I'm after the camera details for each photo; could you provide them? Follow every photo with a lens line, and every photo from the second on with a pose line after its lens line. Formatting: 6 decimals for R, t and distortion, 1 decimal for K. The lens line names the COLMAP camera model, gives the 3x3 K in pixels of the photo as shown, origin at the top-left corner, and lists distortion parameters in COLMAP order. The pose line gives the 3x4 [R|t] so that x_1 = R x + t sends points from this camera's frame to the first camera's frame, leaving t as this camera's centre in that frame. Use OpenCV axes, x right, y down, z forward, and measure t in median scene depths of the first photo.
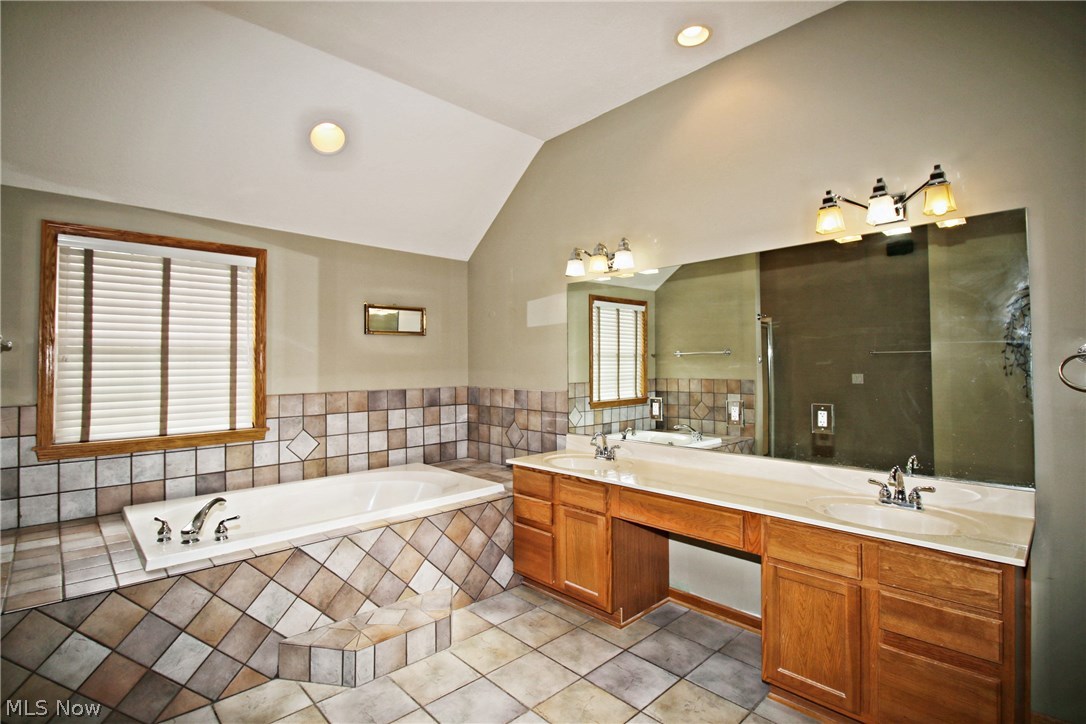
lens RADIAL K [[476.8, 0, 543.0], [0, 476.8, 362.0], [0, 0, 1]] dist [-0.013477, -0.010854]
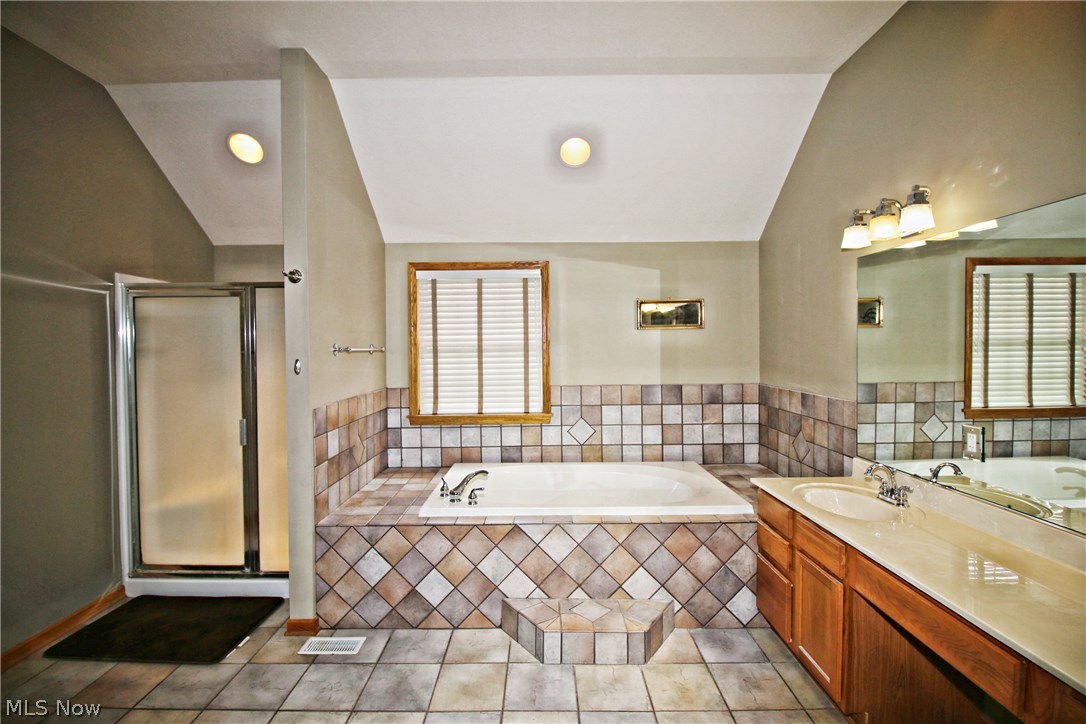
lens RADIAL K [[476.8, 0, 543.0], [0, 476.8, 362.0], [0, 0, 1]] dist [-0.013477, -0.010854]
pose [[0.737954, 0.018799, -0.674589, 0.221533], [0.007200, 0.999336, 0.035725, -0.035520], [0.674812, -0.031221, 0.737329, 0.135469]]
